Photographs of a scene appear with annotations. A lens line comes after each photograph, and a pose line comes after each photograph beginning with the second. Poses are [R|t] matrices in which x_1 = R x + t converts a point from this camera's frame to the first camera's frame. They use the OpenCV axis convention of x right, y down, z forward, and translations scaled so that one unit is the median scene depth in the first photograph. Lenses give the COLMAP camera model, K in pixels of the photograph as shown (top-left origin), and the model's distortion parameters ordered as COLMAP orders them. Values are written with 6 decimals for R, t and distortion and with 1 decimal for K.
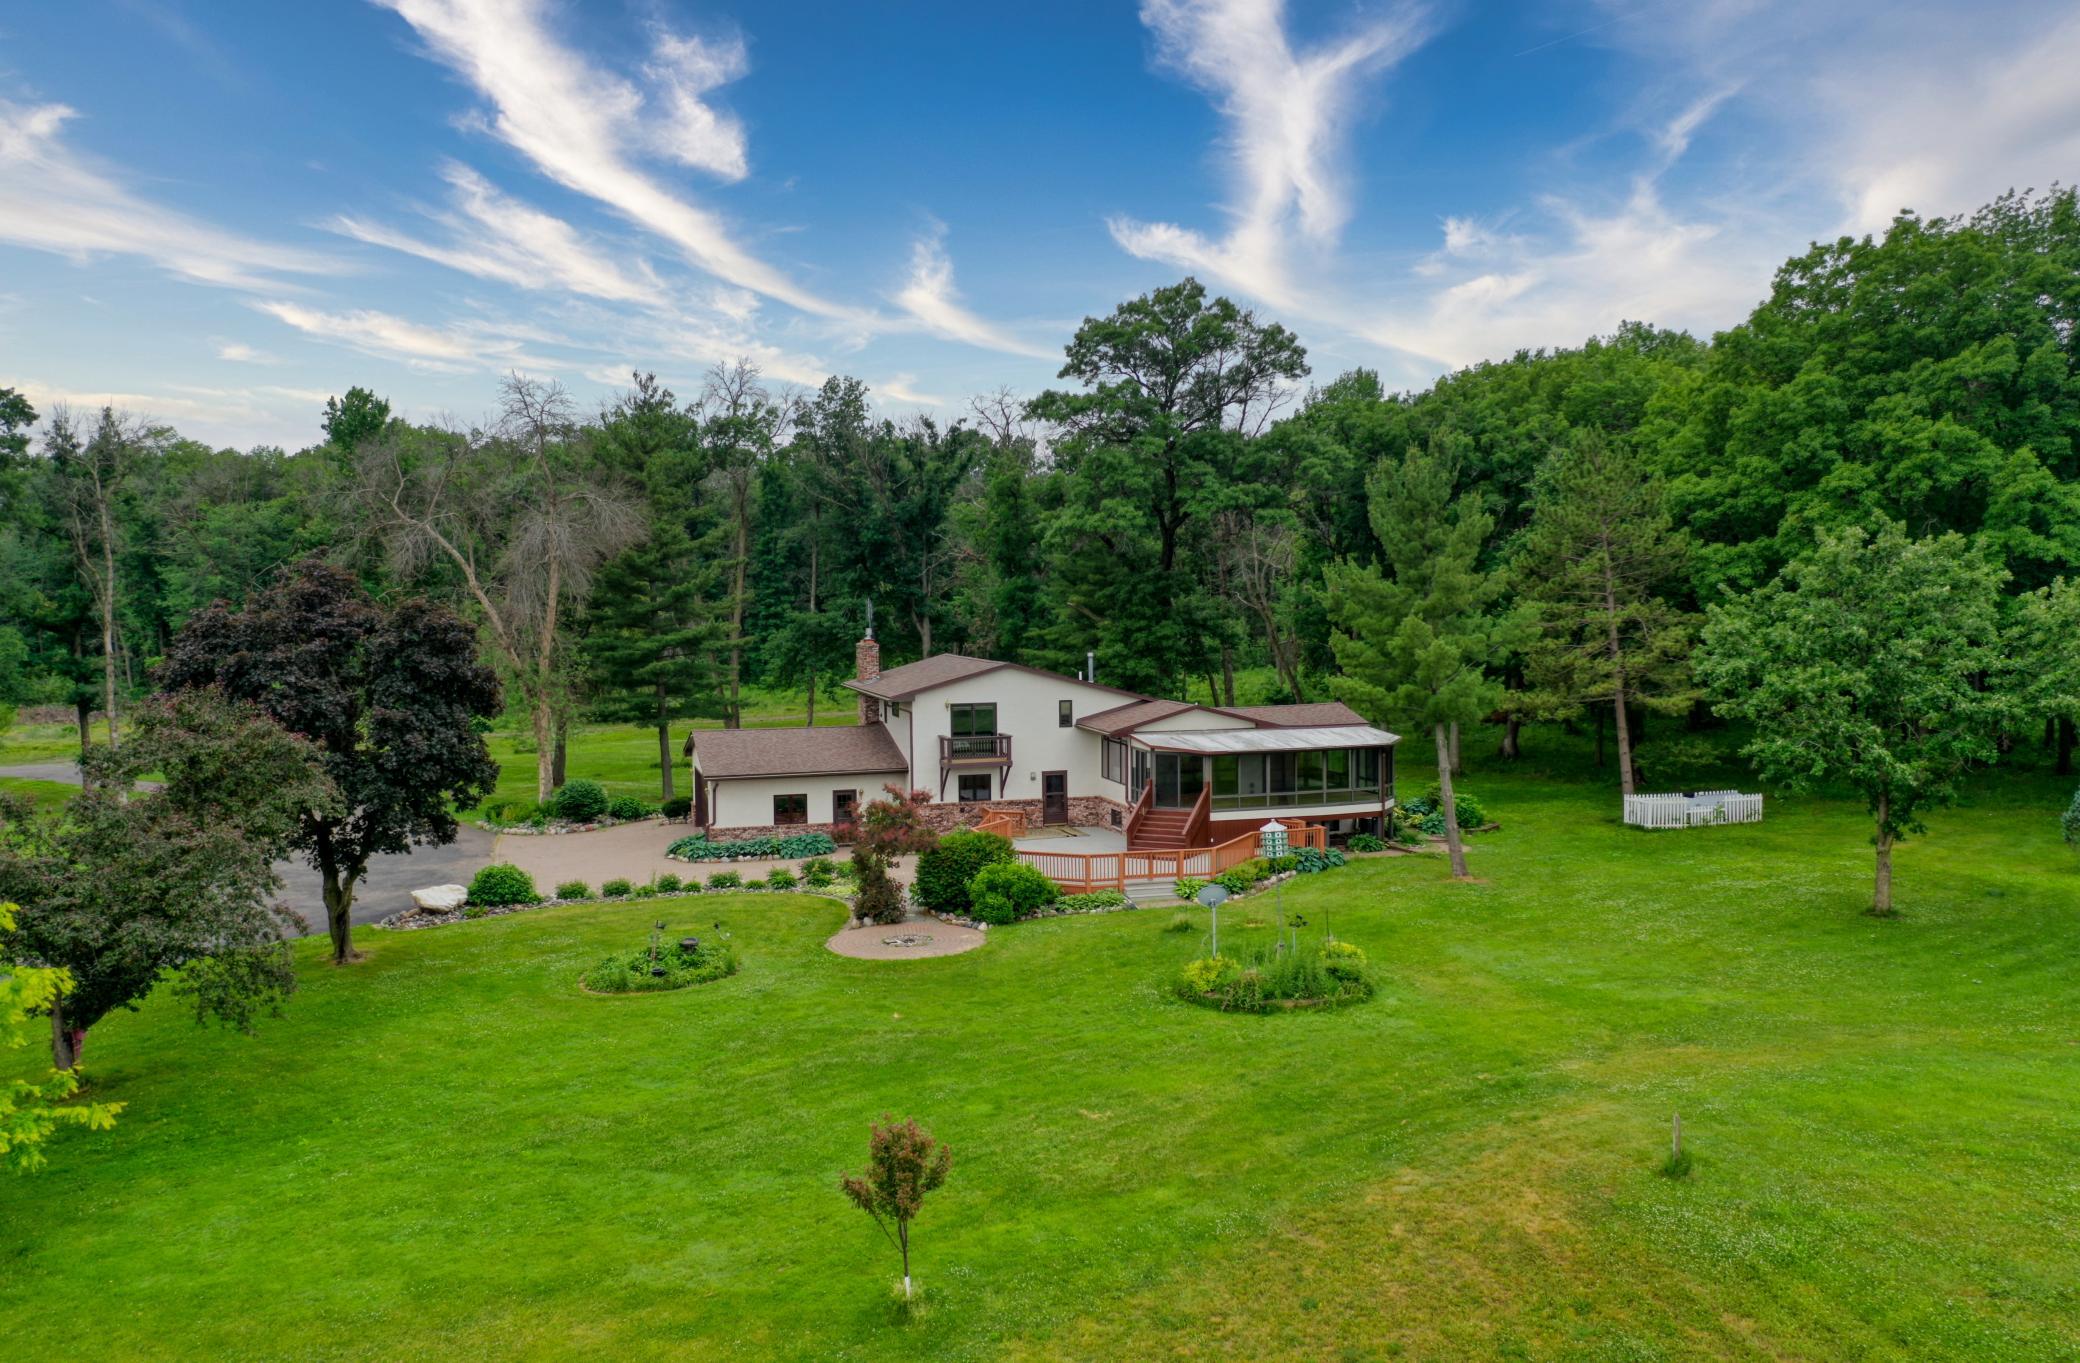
lens RADIAL K [[1671.9, 0, 1038.9], [0, 1671.9, 692.1], [0, 0, 1]] dist [-0.000564, 0.007997]
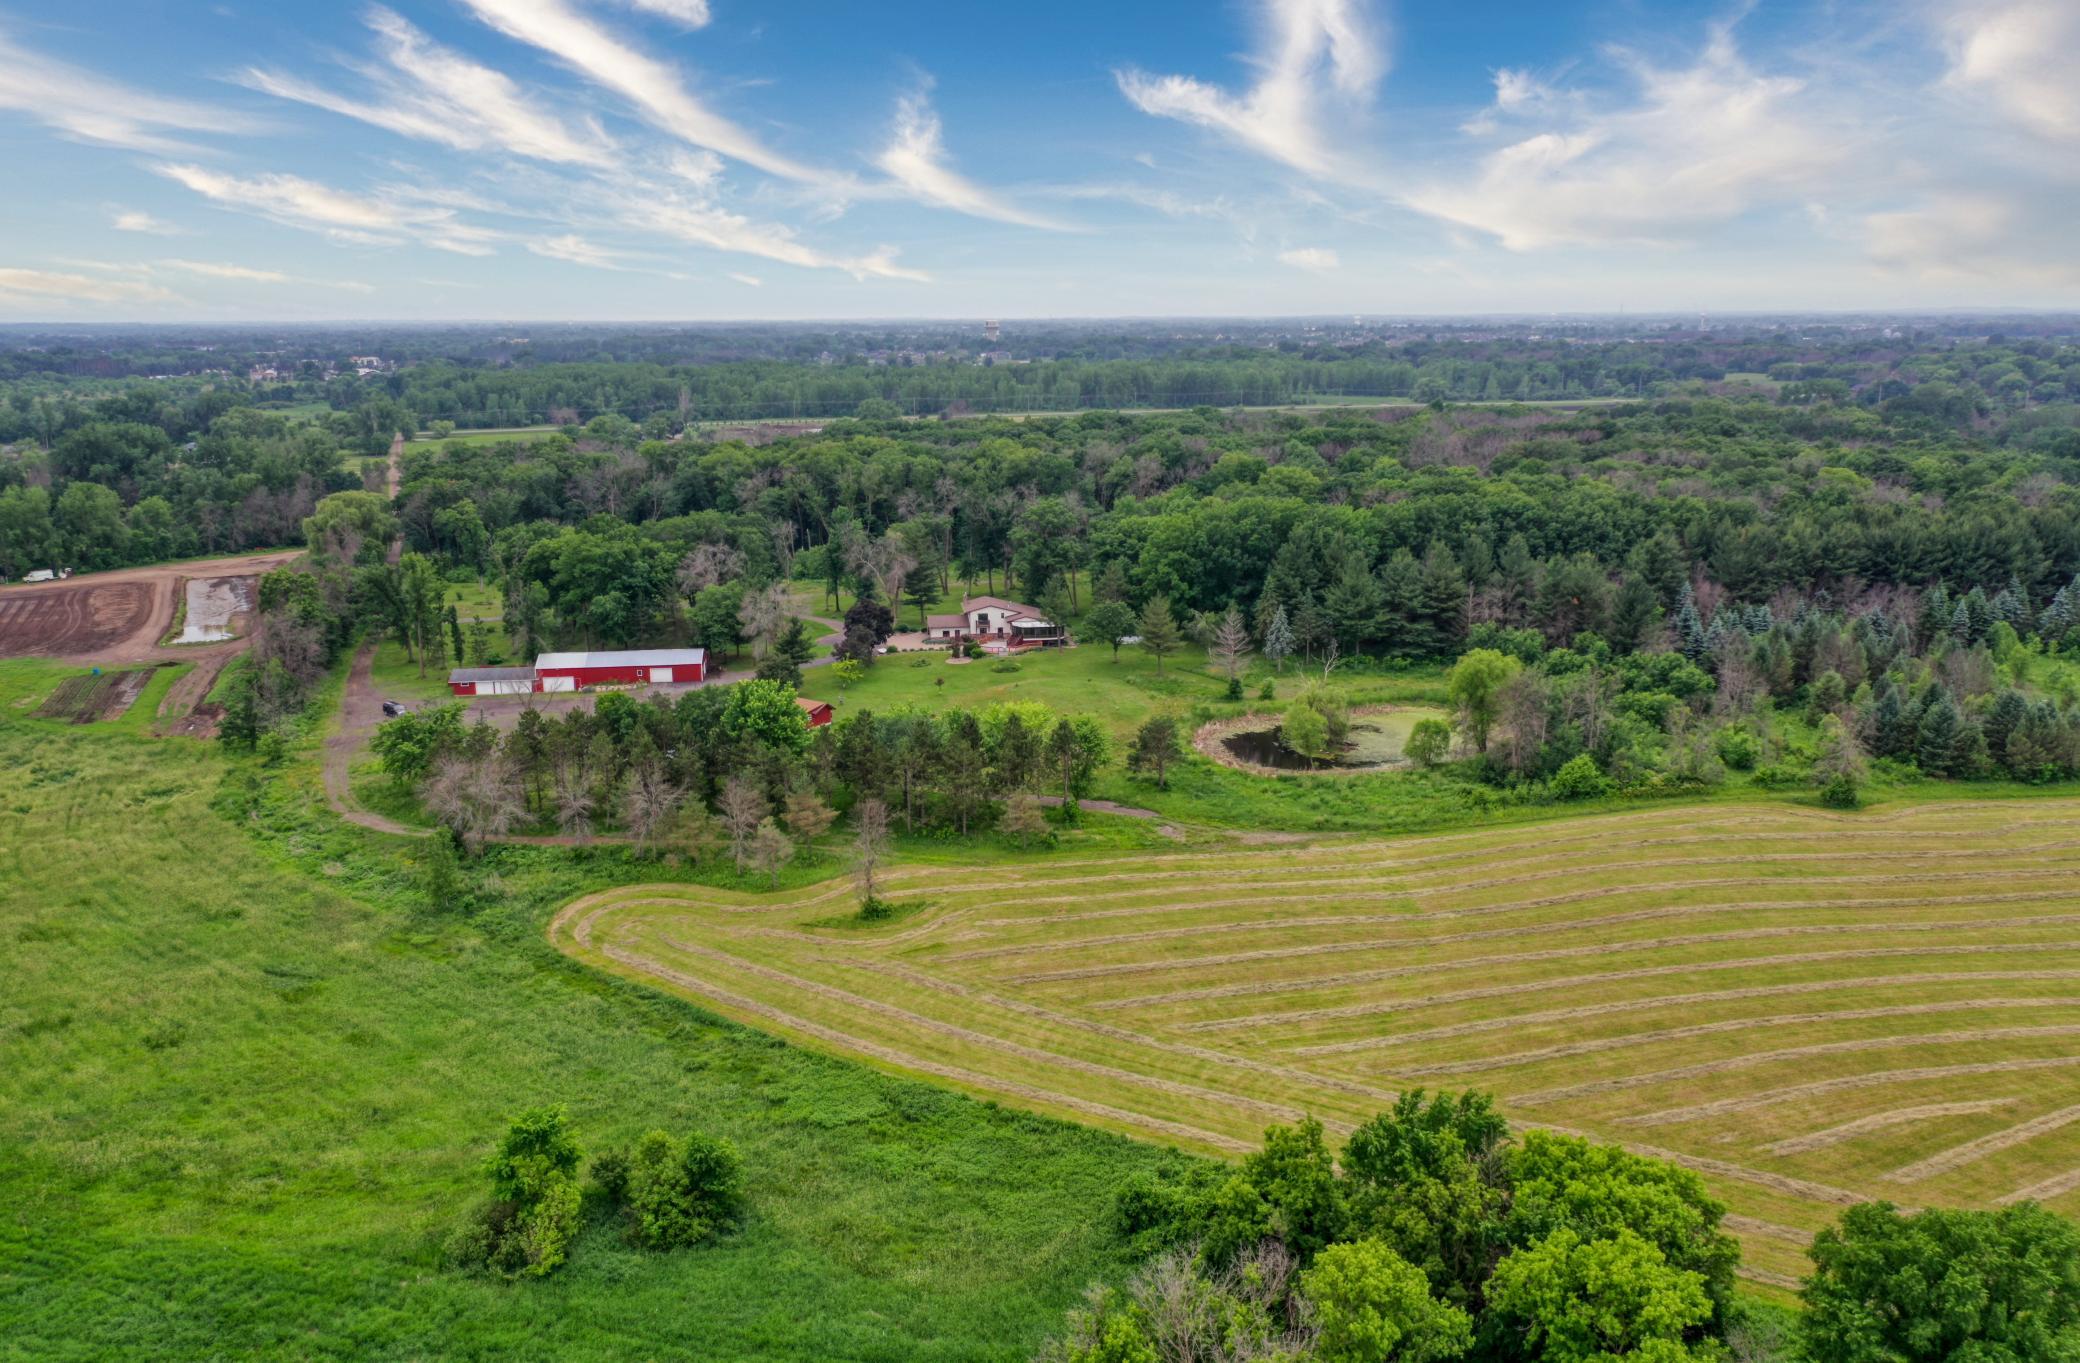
lens RADIAL K [[1671.9, 0, 1039.1], [0, 1671.9, 681.4], [0, 0, 1]] dist [-0.000564, 0.007997]
pose [[0.986860, 0.037068, -0.157266, 0.955286], [-0.011935, 0.987393, 0.157836, -0.606400], [0.161134, -0.153885, 0.974862, -4.001874]]
